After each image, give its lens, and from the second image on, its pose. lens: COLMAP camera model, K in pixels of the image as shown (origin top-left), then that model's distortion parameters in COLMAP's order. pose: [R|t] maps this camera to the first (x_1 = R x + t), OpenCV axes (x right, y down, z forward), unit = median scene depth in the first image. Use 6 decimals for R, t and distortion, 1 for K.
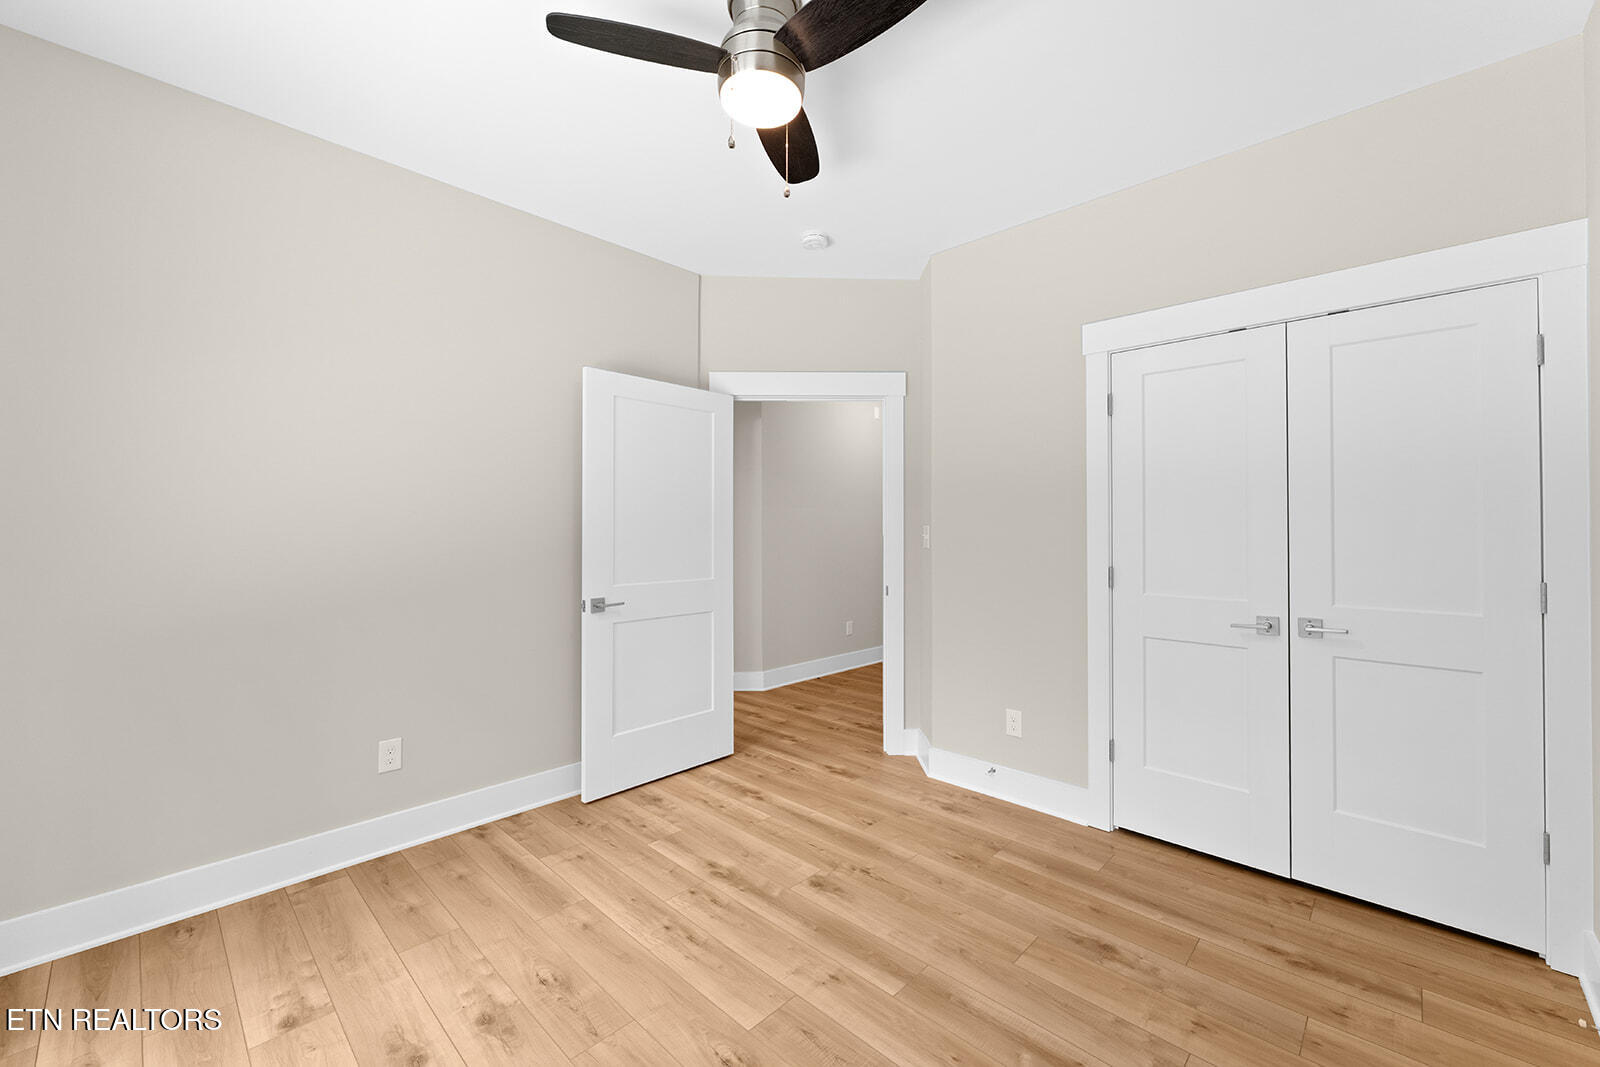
lens RADIAL K [[637.8, 0, 798.4], [0, 637.8, 524.2], [0, 0, 1]] dist [0.001569, 0.000467]
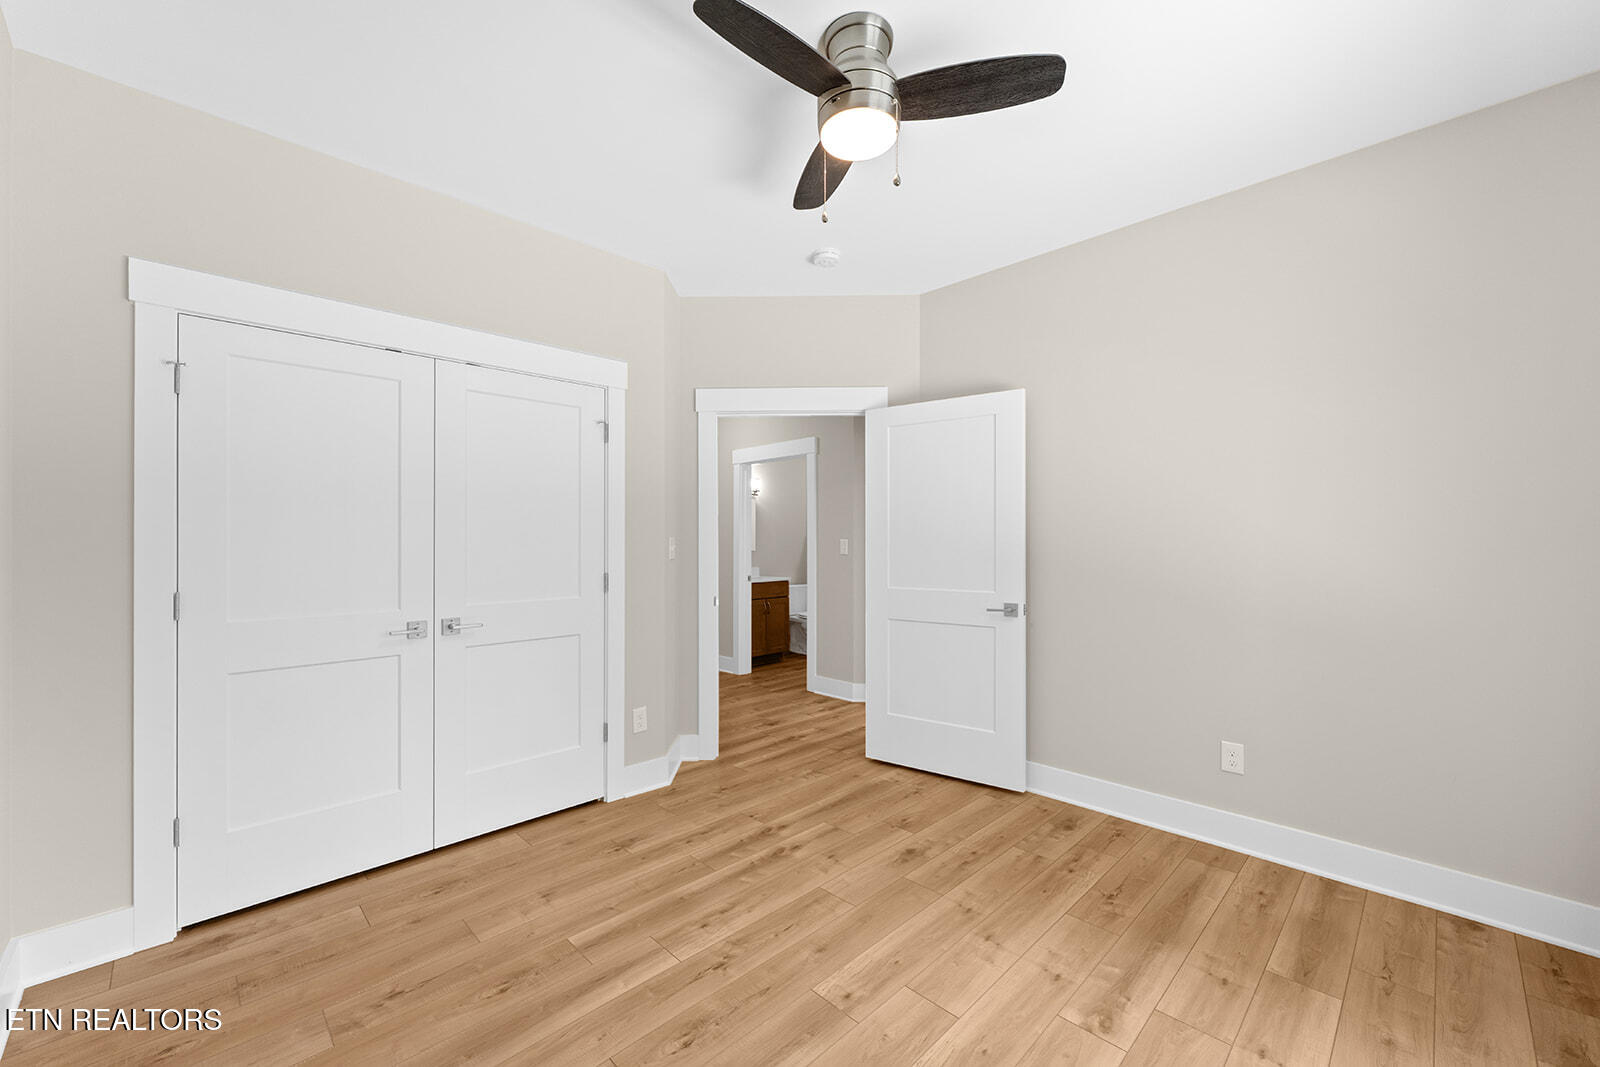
lens RADIAL K [[637.8, 0, 798.2], [0, 637.8, 541.7], [0, 0, 1]] dist [0.001569, 0.000467]
pose [[0.032187, -0.002671, 0.999478, -0.554287], [-0.006293, 0.999976, 0.002875, 0.000335], [-0.999462, -0.006382, 0.032169, 0.520434]]
